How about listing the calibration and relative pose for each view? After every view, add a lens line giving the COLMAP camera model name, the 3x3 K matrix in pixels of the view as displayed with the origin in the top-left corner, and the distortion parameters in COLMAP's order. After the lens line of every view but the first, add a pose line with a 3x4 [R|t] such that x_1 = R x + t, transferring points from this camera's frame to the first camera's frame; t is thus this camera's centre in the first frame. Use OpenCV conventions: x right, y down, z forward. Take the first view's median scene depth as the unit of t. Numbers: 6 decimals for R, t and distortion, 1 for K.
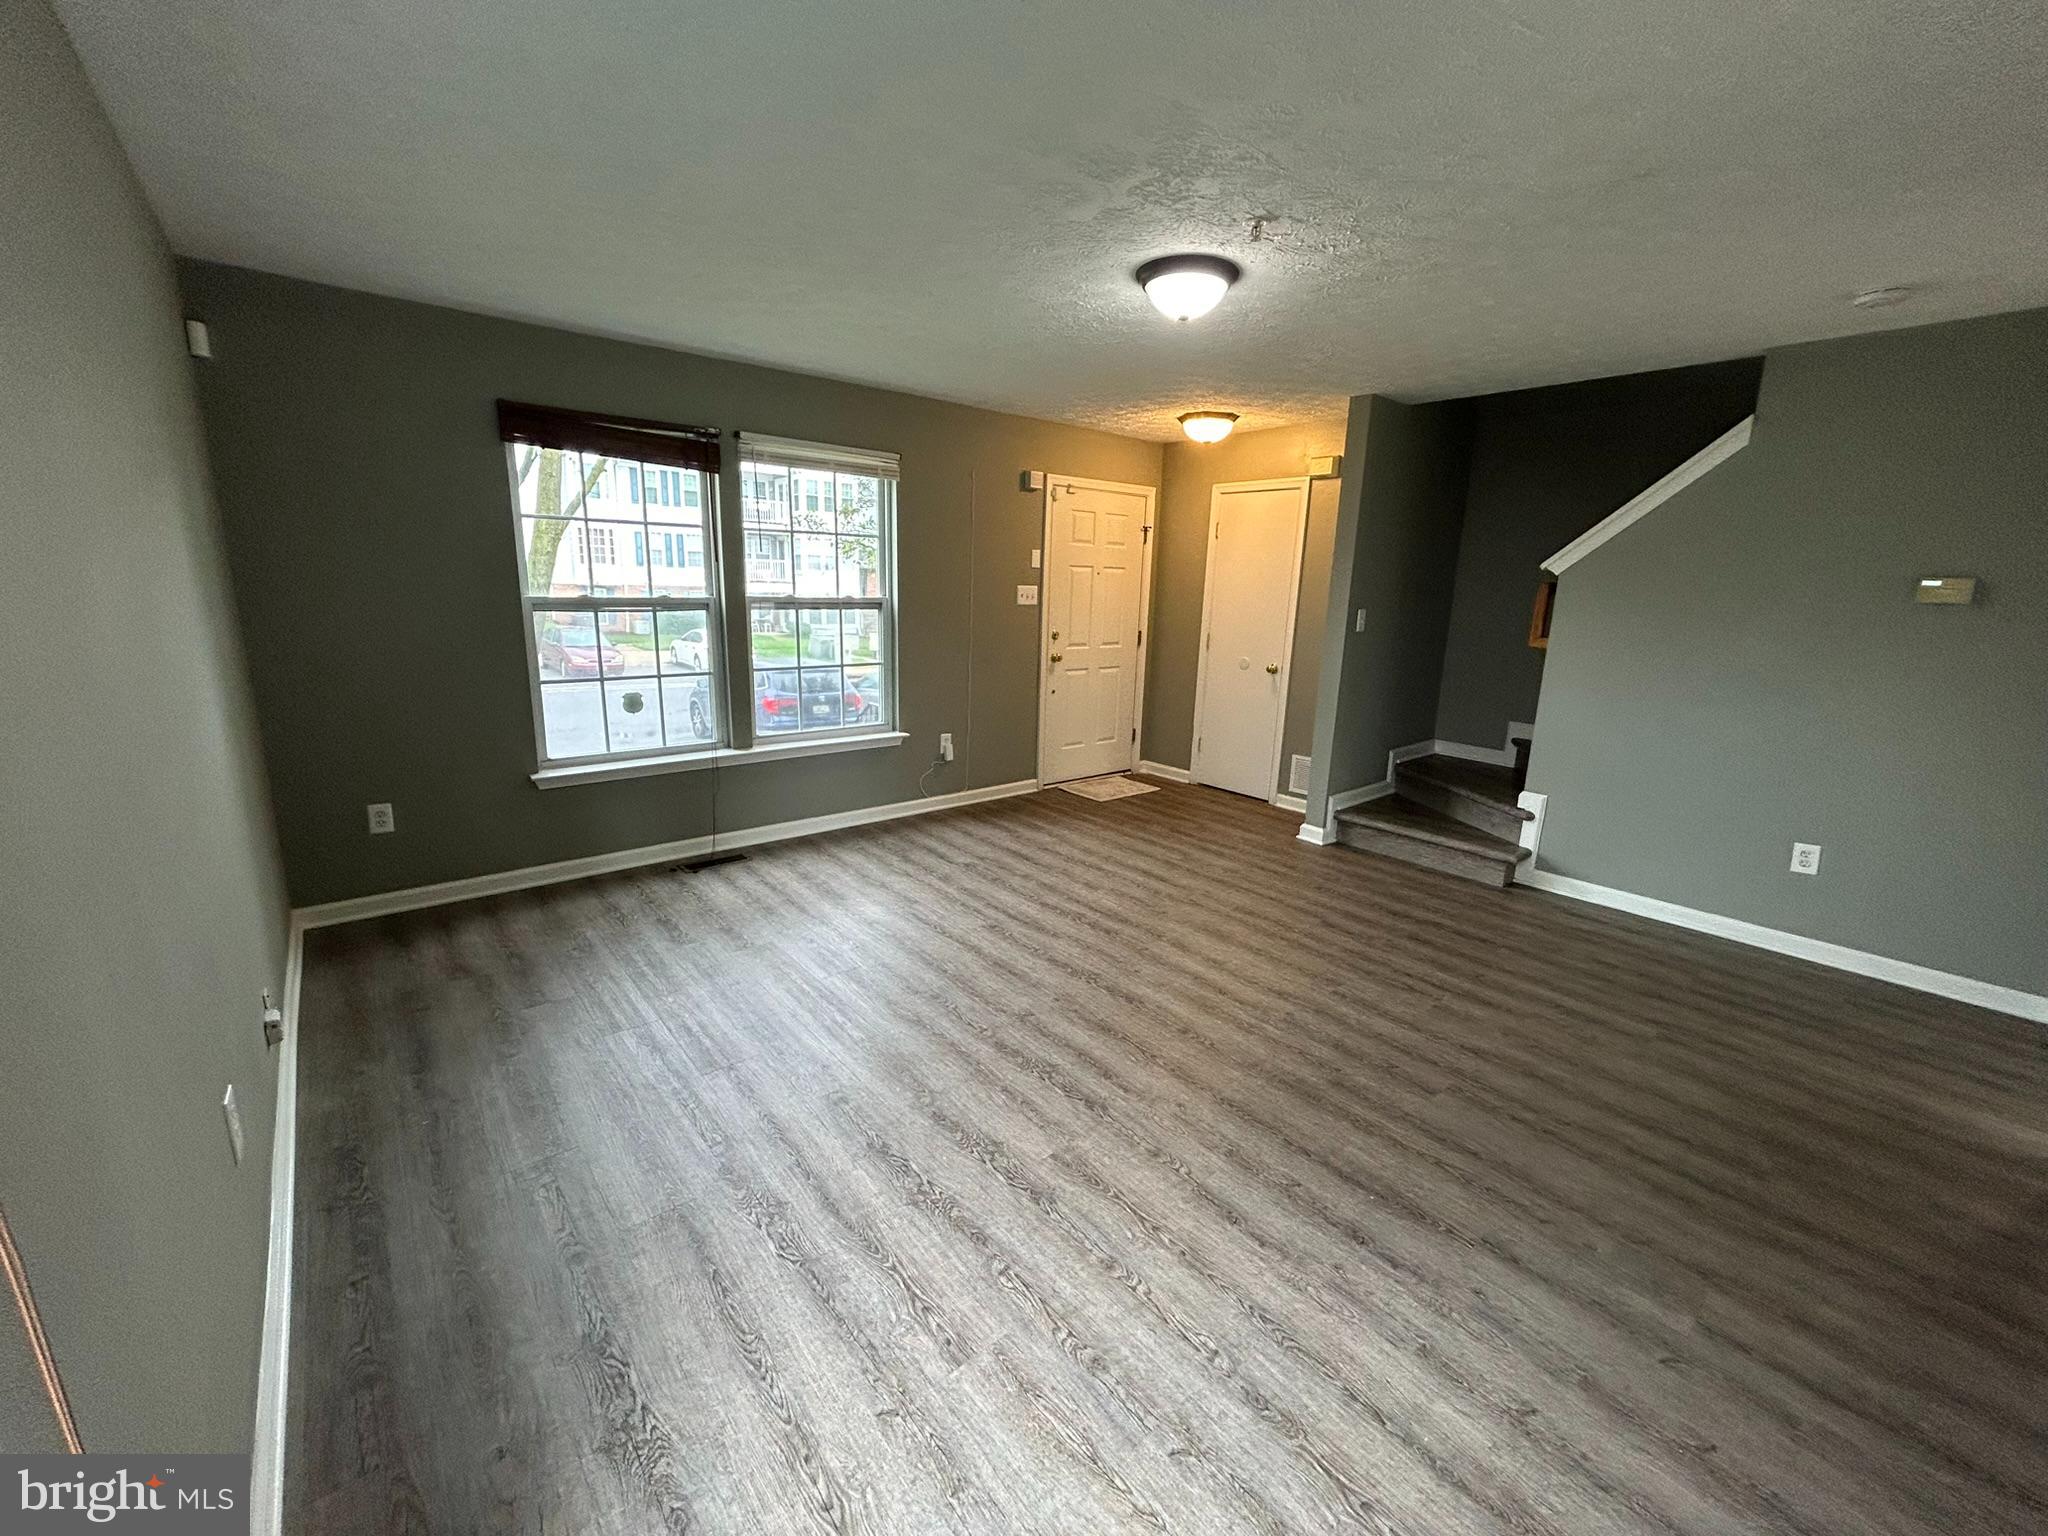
lens RADIAL K [[824.5, 0, 1028.7], [0, 824.5, 779.1], [0, 0, 1]] dist [0.000194, -0.000491]
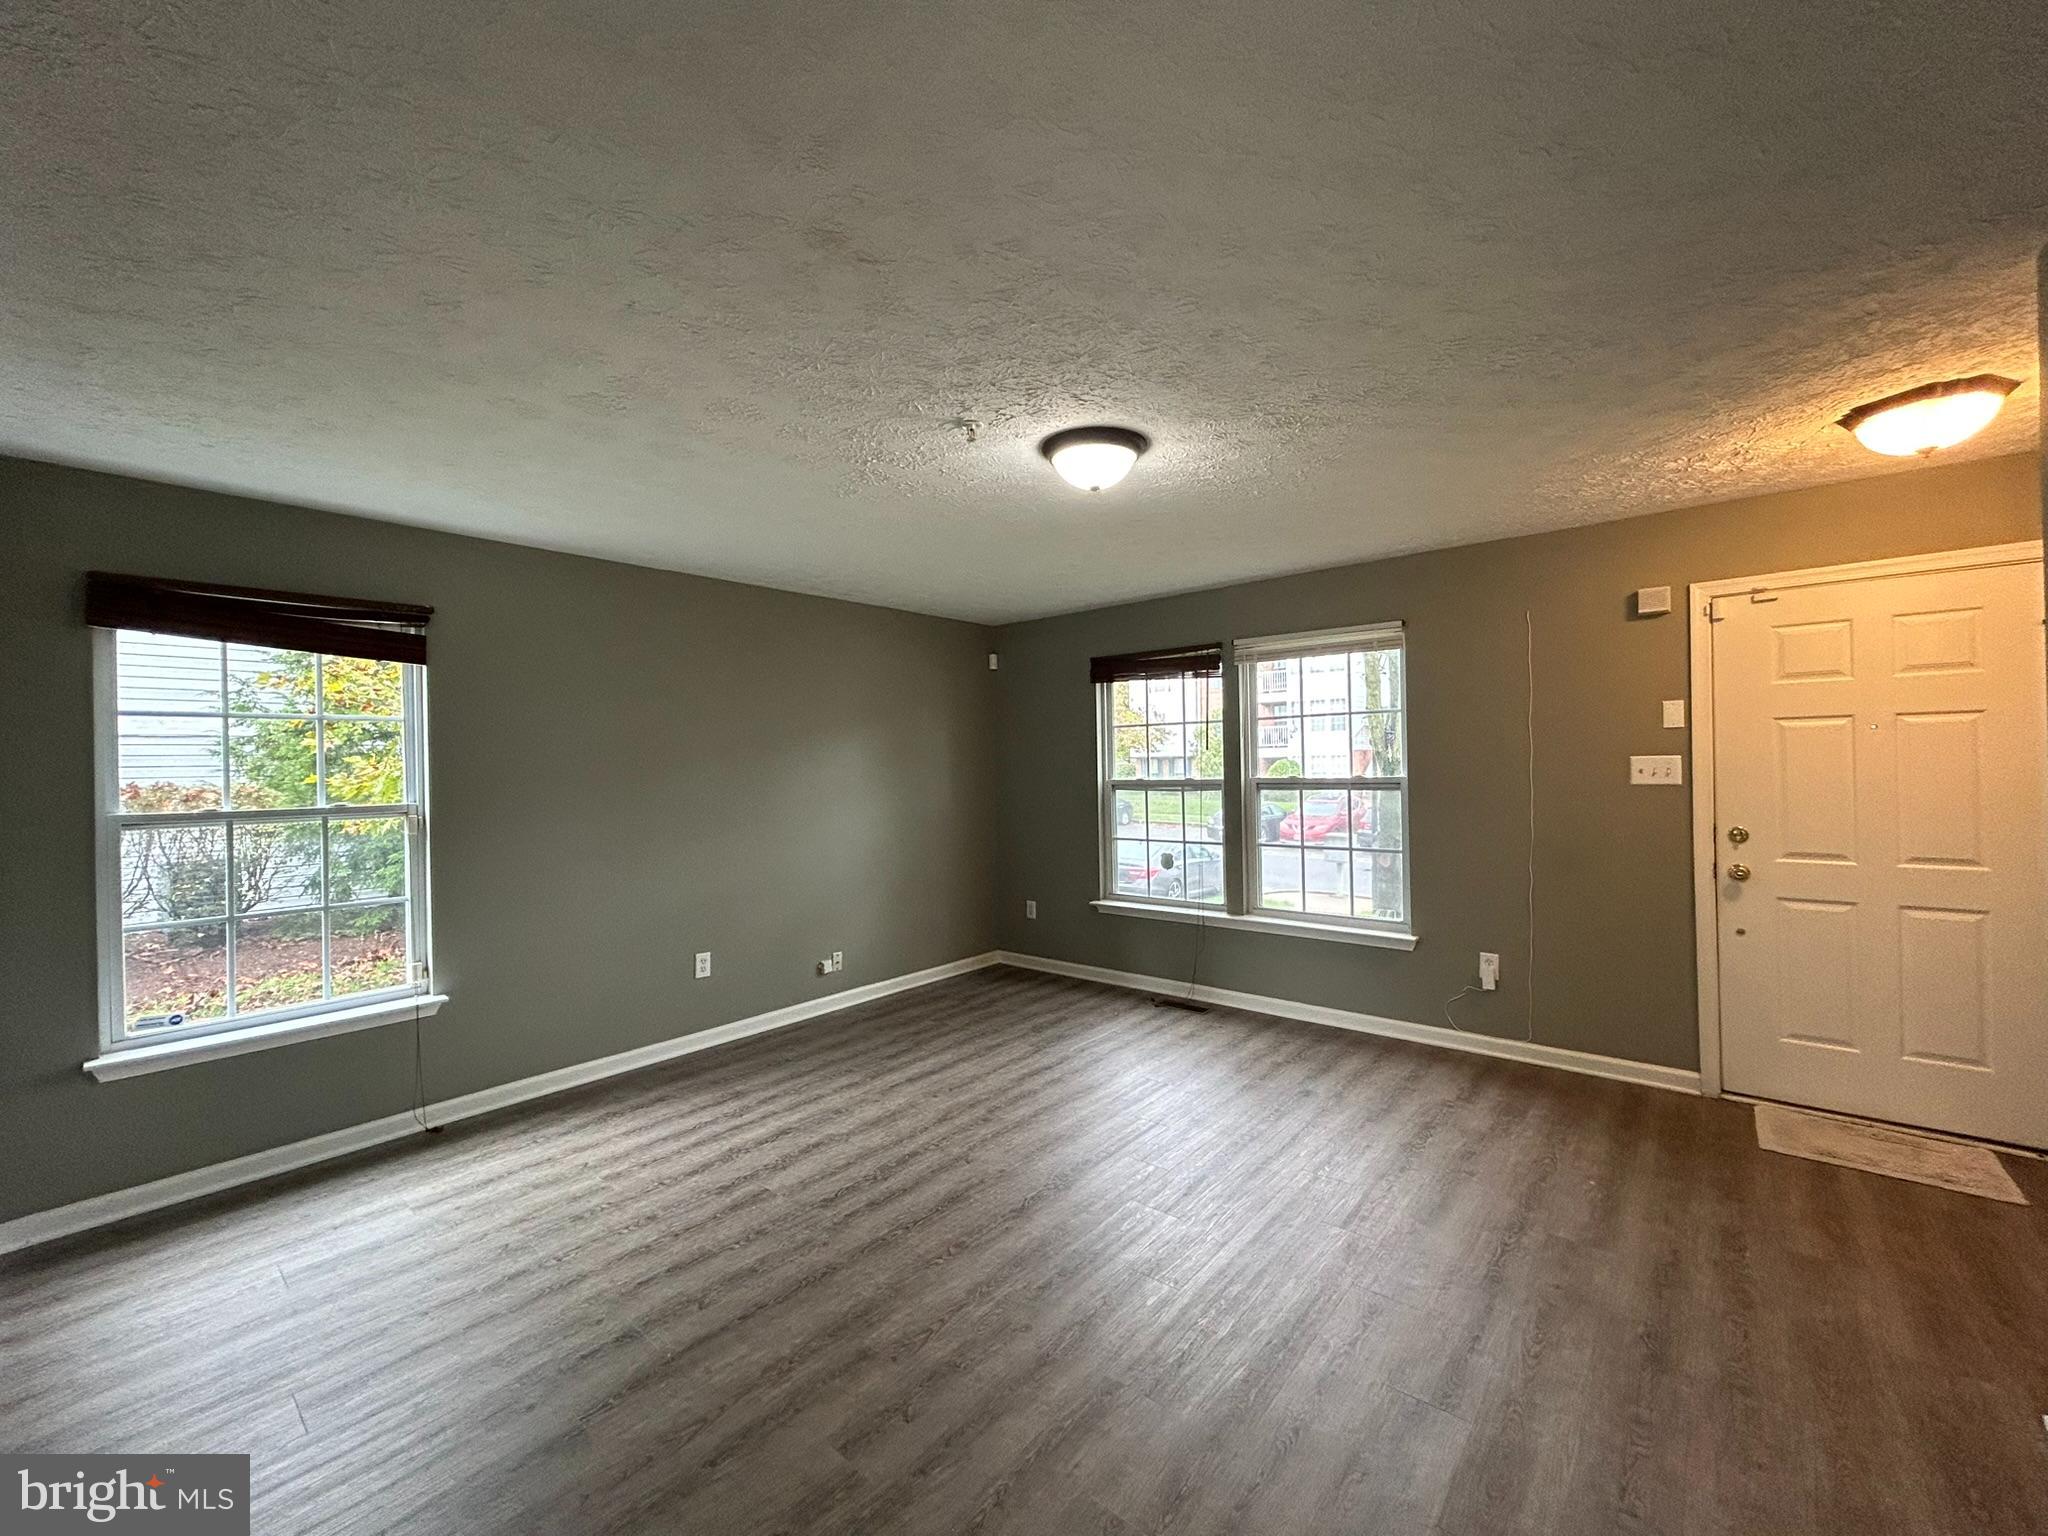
lens RADIAL K [[824.5, 0, 1004.1], [0, 824.5, 773.5], [0, 0, 1]] dist [0.000194, -0.000491]
pose [[0.144963, -0.020054, -0.989234, 0.779145], [-0.208846, 0.976649, -0.050403, -0.113566], [0.967145, 0.213904, 0.137389, 0.582187]]
